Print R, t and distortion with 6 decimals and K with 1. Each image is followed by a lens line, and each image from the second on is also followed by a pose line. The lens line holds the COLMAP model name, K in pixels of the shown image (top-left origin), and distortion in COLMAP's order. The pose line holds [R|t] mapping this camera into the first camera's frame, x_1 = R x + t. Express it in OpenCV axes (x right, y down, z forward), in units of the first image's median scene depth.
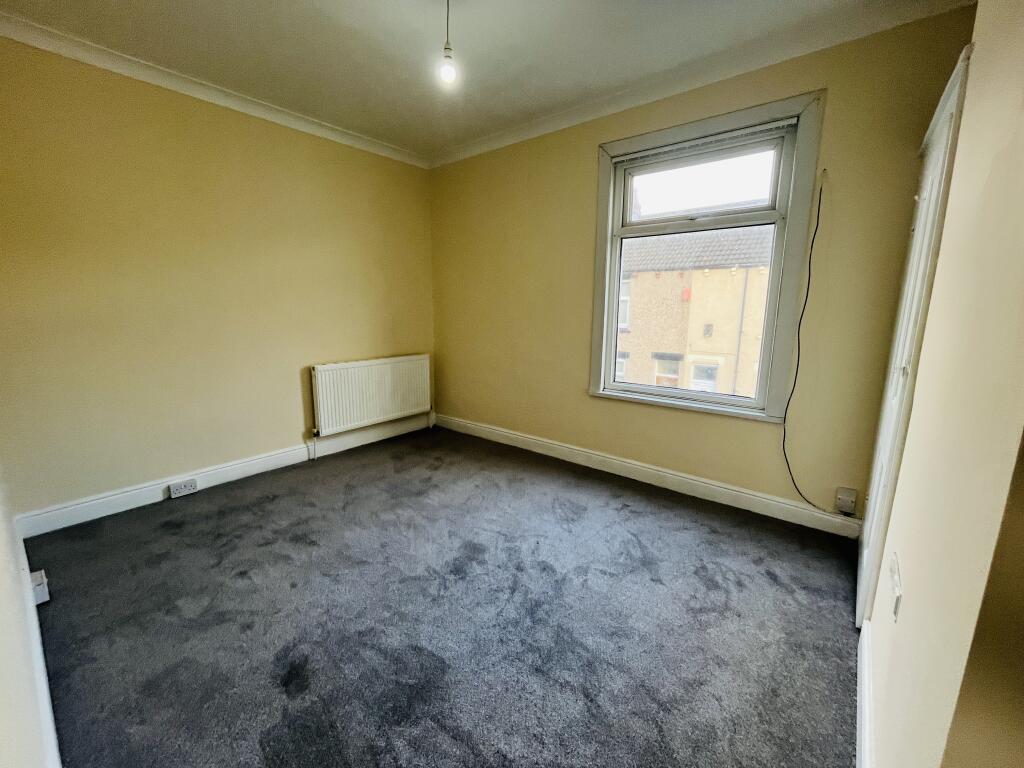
lens RADIAL K [[415.0, 0, 507.4], [0, 415.0, 383.3], [0, 0, 1]] dist [-0.002762, -0.000241]
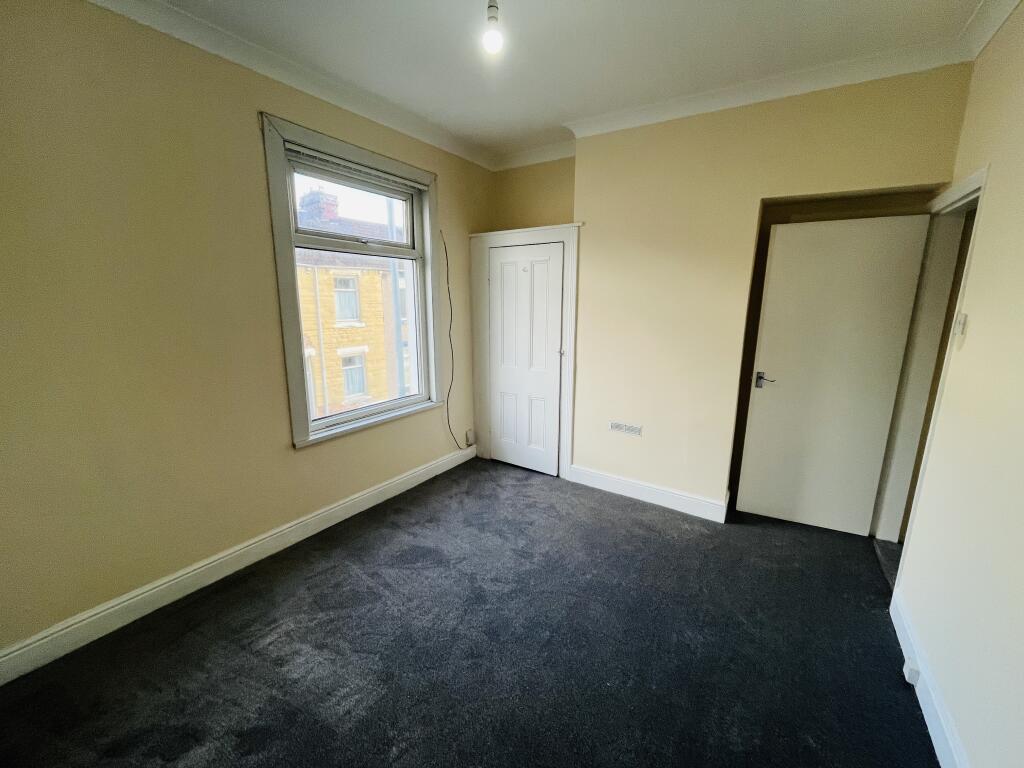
lens RADIAL K [[415.0, 0, 507.4], [0, 415.0, 383.3], [0, 0, 1]] dist [-0.002762, -0.000241]
pose [[-0.095161, -0.205395, 0.974042, -0.699068], [0.163882, 0.961899, 0.218845, -0.238321], [-0.981879, 0.180453, -0.057874, 0.808548]]
